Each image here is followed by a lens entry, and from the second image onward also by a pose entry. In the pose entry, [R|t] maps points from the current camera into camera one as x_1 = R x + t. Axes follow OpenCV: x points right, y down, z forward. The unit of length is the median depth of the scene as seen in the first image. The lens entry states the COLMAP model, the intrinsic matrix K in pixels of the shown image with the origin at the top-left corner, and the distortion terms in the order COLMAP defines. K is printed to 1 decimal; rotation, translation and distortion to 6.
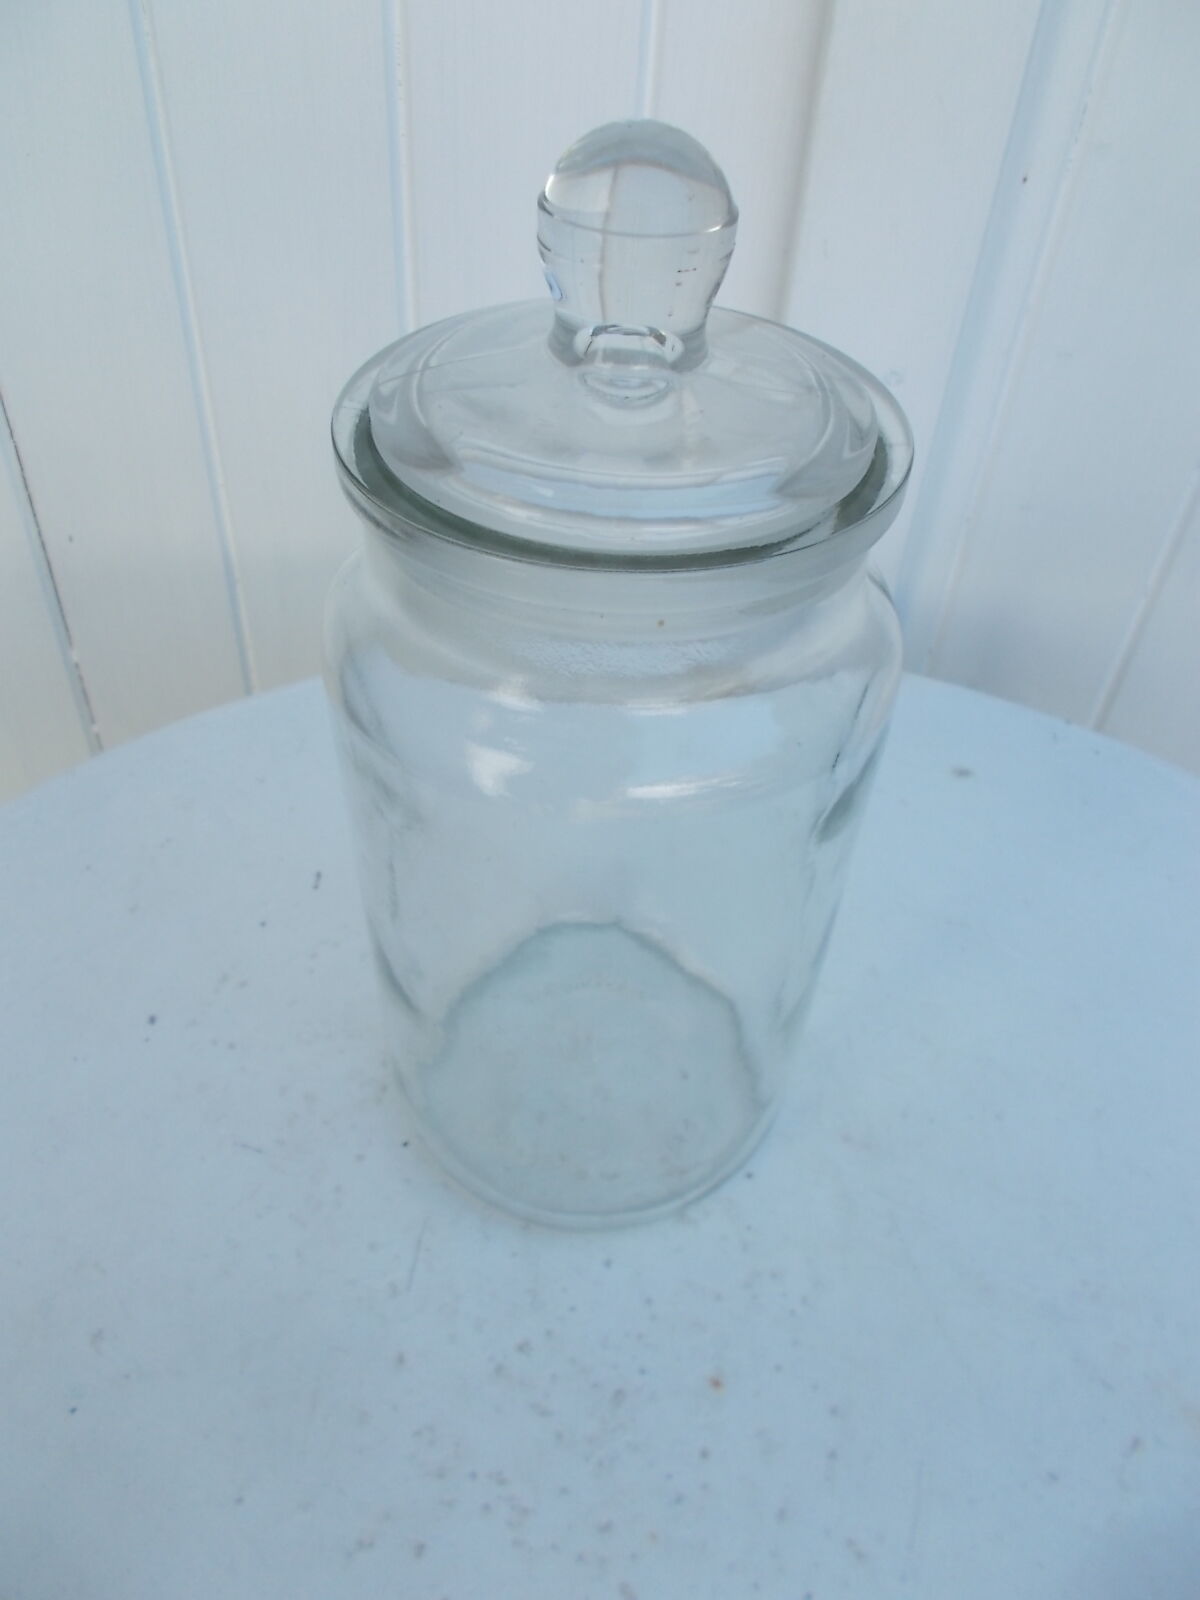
lens RADIAL K [[1226.7, 0, 610.2], [0, 1226.7, 803.5], [0, 0, 1]] dist [0.009684, -0.012112]
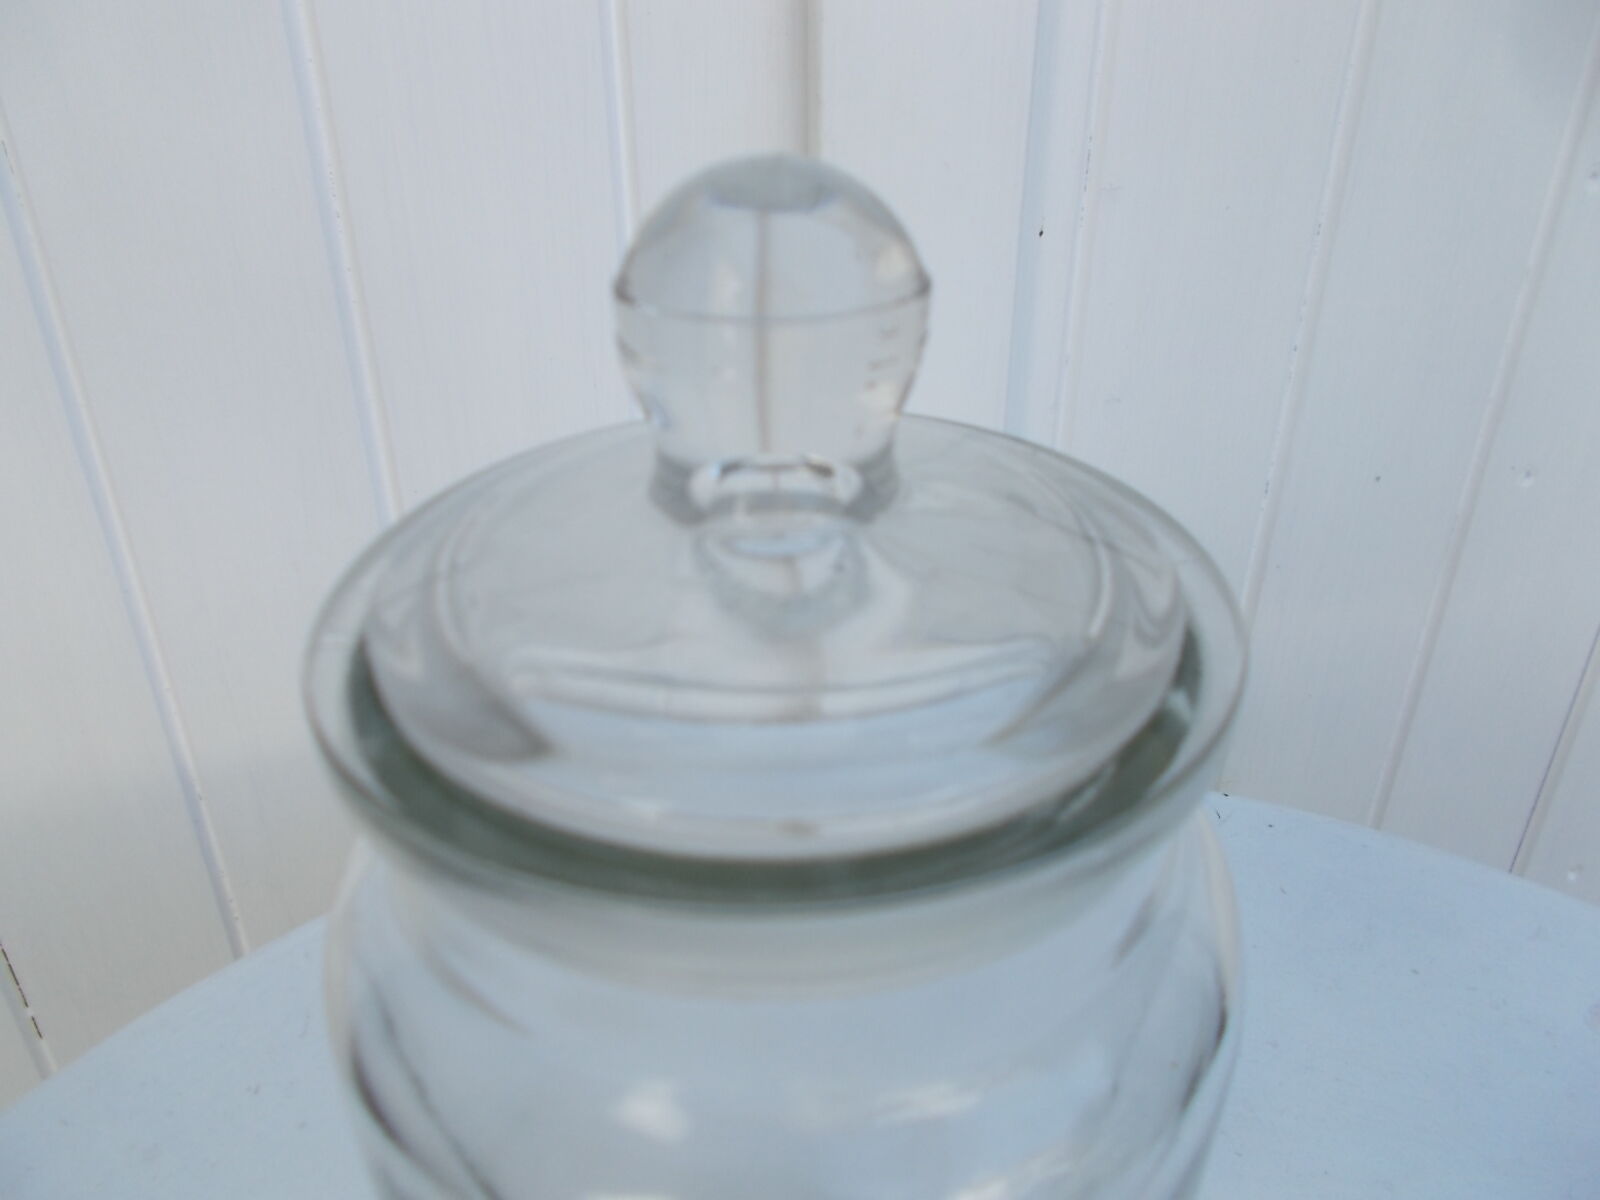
lens RADIAL K [[1226.7, 0, 790.5], [0, 1226.7, 605.8], [0, 0, 1]] dist [0.009684, -0.012112]
pose [[0.974043, -0.162524, 0.157566, -0.058361], [0.192508, 0.960929, -0.198885, -0.122714], [-0.119087, 0.224055, 0.967273, 0.260984]]
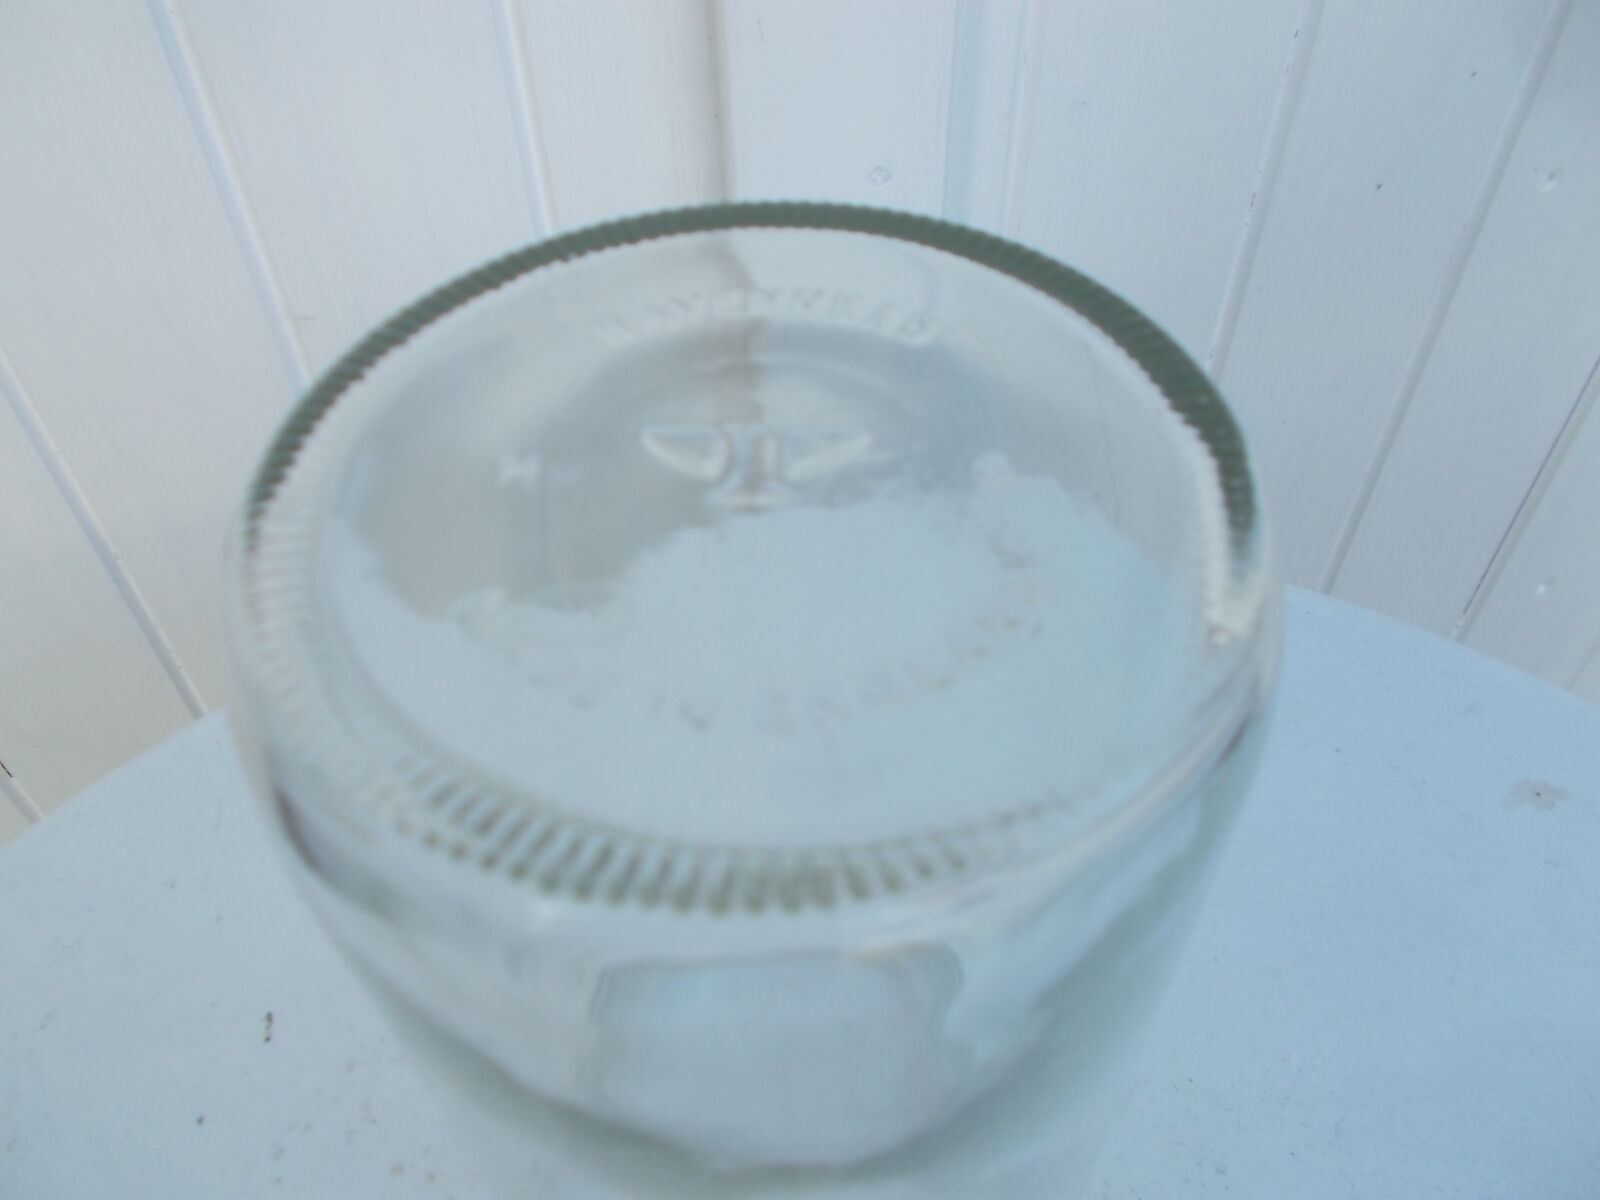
lens RADIAL K [[1226.7, 0, 788.4], [0, 1226.7, 597.8], [0, 0, 1]] dist [0.009684, -0.012112]
pose [[0.972784, -0.212321, 0.092799, 0.066072], [0.206171, 0.975894, 0.071592, -0.227414], [-0.105762, -0.050511, 0.993108, 0.318131]]
